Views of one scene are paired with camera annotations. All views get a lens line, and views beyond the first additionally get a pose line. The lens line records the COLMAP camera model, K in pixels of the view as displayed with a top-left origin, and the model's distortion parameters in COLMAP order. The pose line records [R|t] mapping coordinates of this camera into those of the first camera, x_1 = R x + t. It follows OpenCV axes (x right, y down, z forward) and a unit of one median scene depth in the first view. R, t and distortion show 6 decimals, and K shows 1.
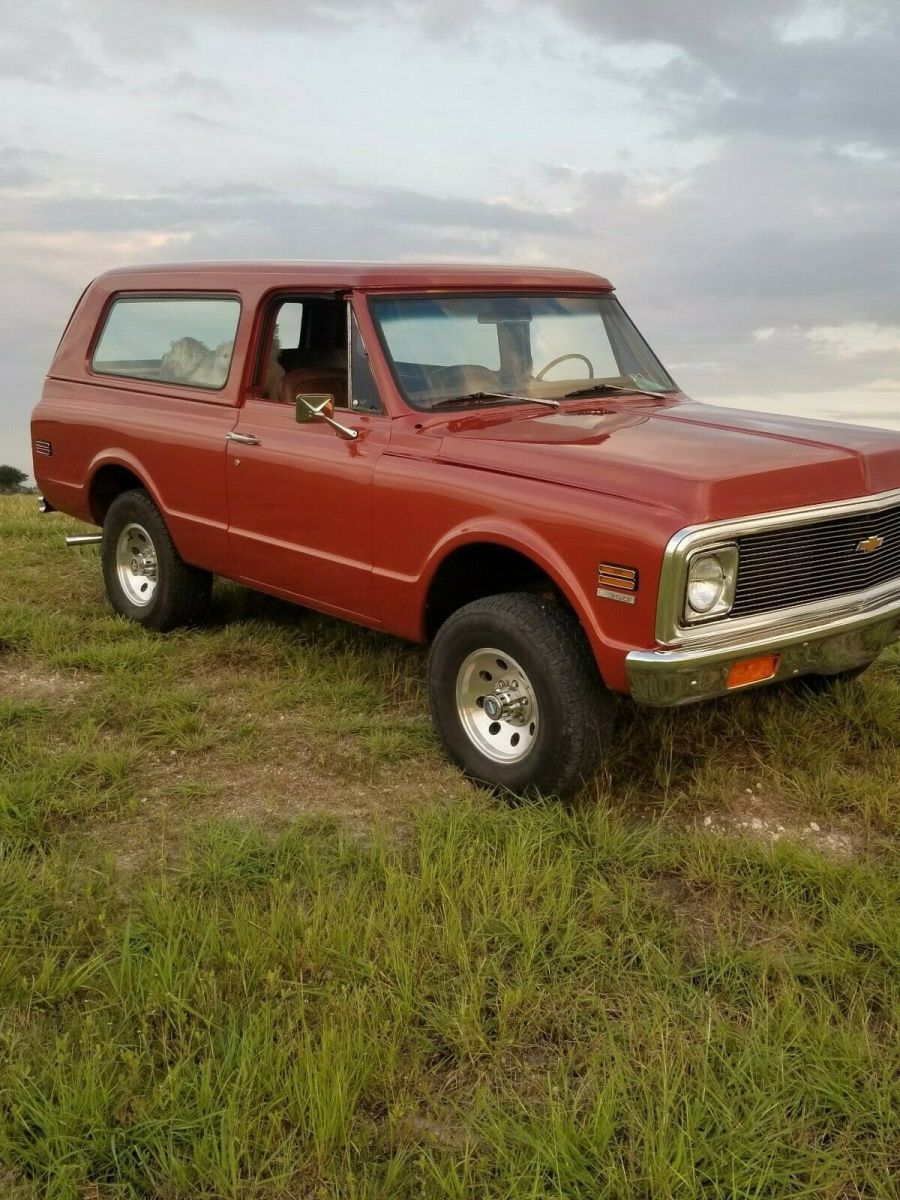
lens RADIAL K [[936.4, 0, 450.0], [0, 936.4, 600.0], [0, 0, 1]] dist [0.003276, -0.054961]
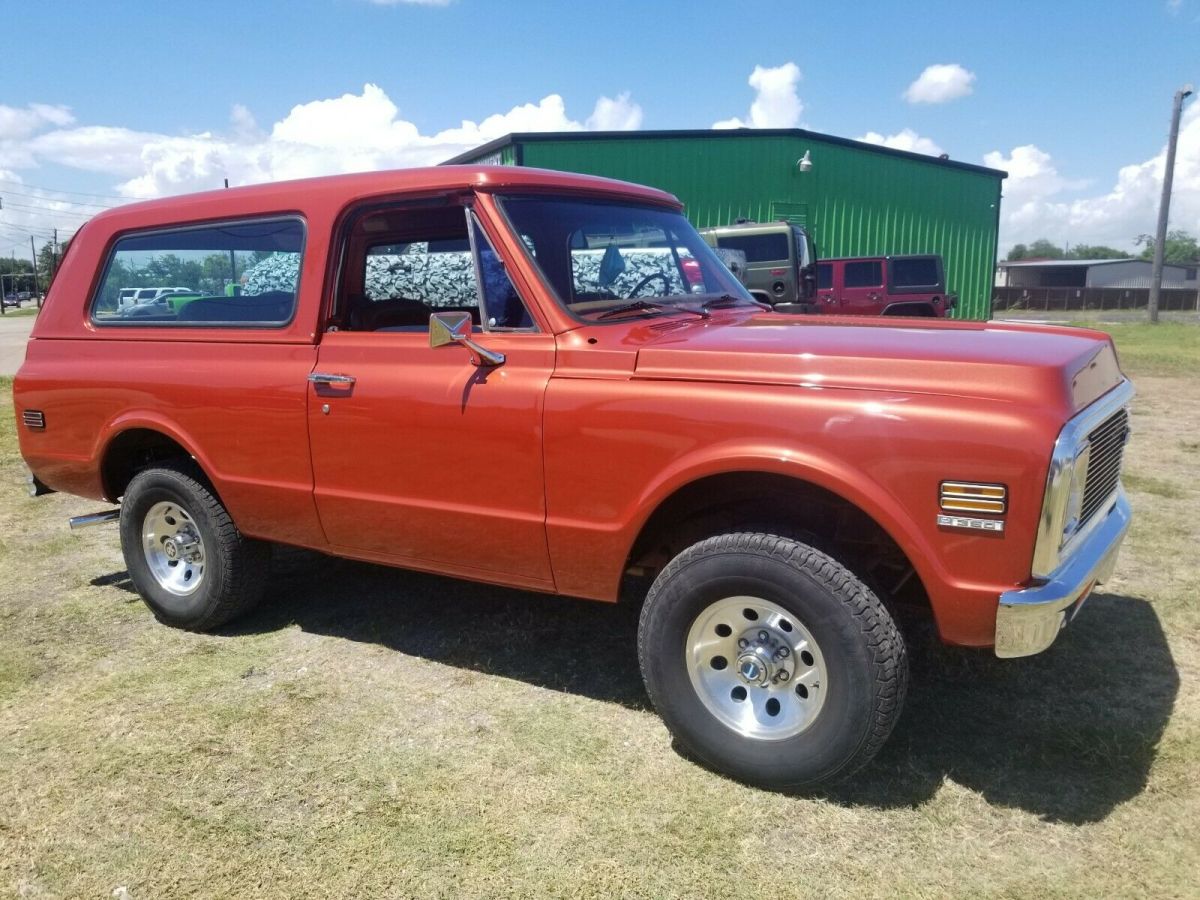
lens RADIAL K [[936.4, 0, 600.0], [0, 936.4, 450.0], [0, 0, 1]] dist [0.003276, -0.054961]
pose [[0.981595, -0.083367, 0.171815, -0.131515], [0.099895, 0.990928, -0.089899, -0.013395], [-0.162762, 0.105408, 0.981019, 0.158531]]
